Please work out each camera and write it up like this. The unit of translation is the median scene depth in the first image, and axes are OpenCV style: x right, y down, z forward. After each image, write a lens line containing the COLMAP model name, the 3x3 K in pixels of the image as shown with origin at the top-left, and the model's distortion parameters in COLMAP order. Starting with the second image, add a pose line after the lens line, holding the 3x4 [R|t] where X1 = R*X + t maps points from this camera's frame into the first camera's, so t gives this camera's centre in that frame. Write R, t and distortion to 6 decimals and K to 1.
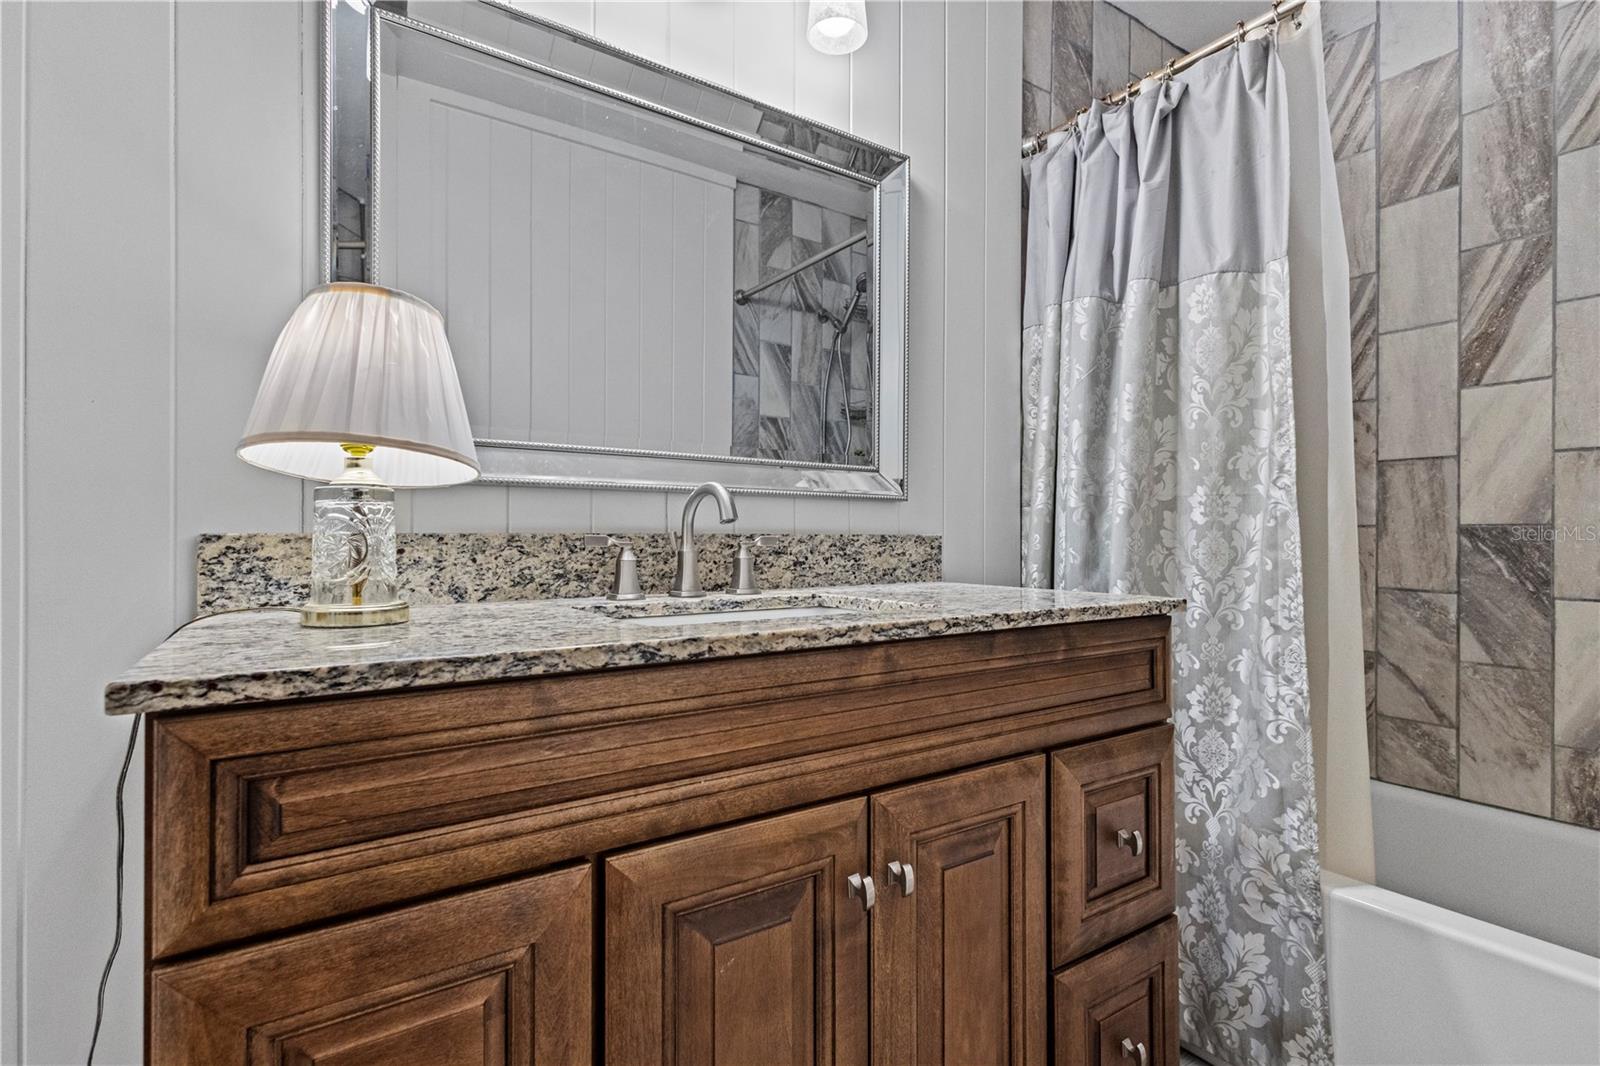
lens RADIAL K [[764.8, 0, 798.2], [0, 764.8, 524.8], [0, 0, 1]] dist [0.036040, -0.019704]
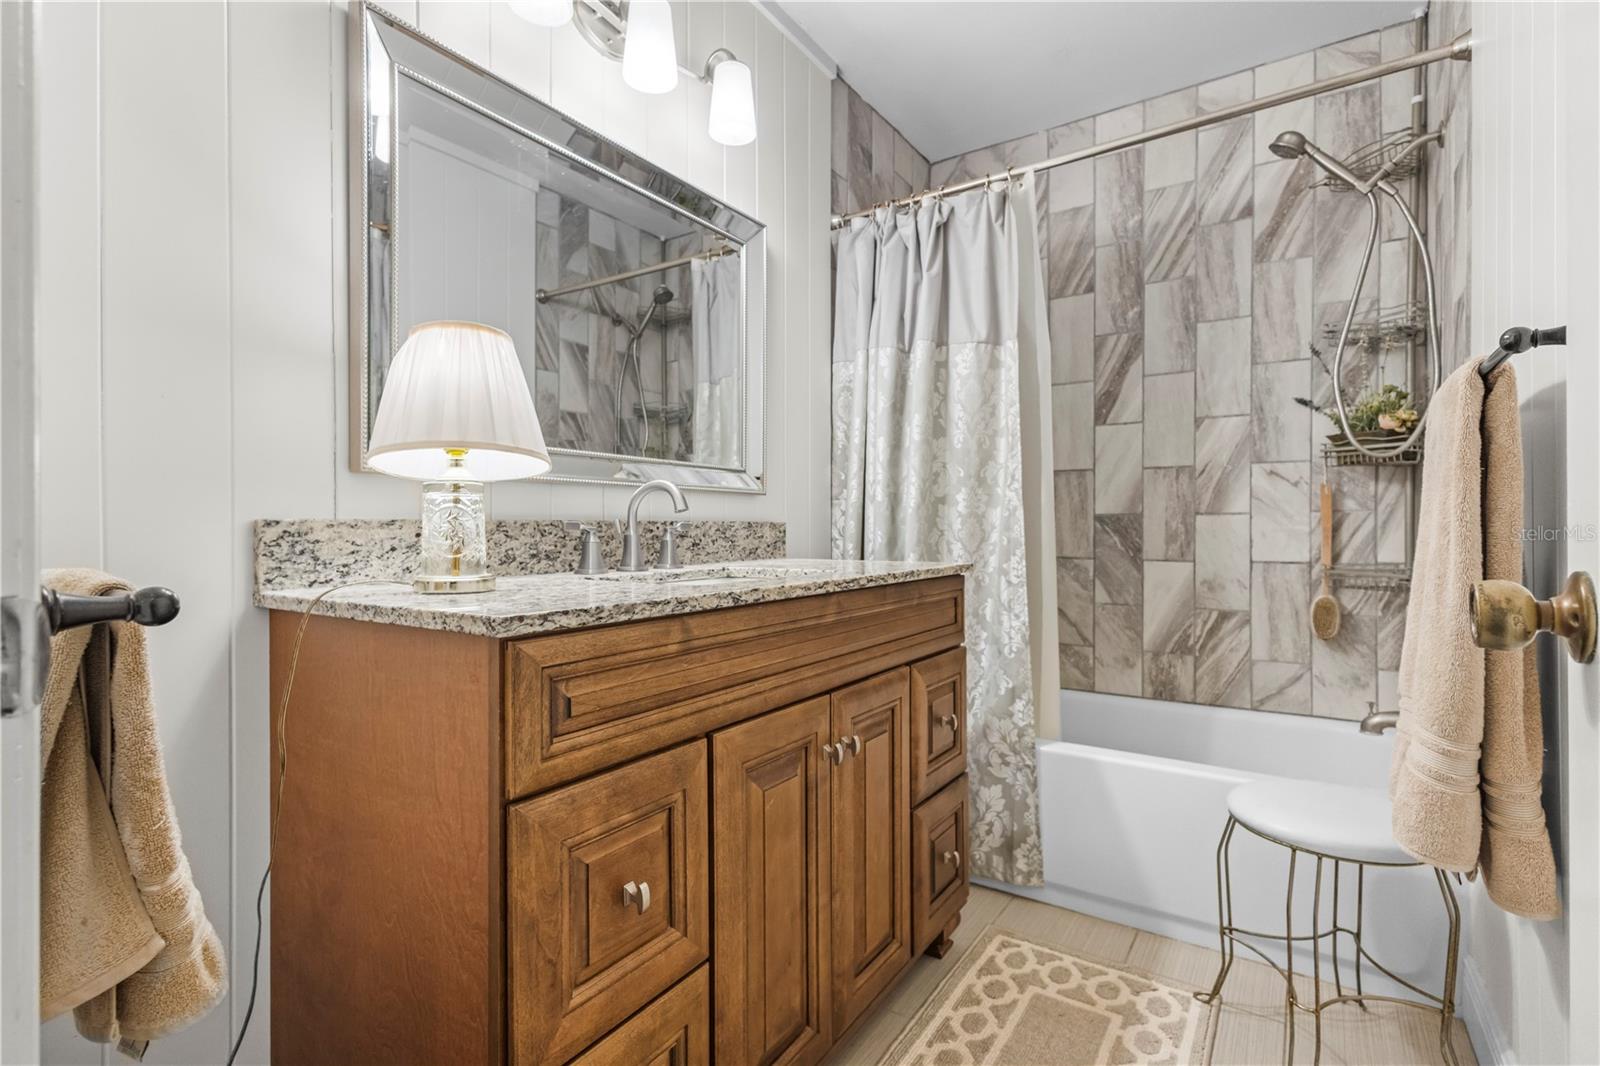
lens RADIAL K [[748.6, 0, 802.7], [0, 748.6, 520.8], [0, 0, 1]] dist [0.008656, 0.000158]
pose [[0.925555, 0.000207, 0.378612, -0.308404], [-0.003845, 0.999953, 0.008853, 0.000597], [-0.378592, -0.009649, 0.925513, -0.200069]]
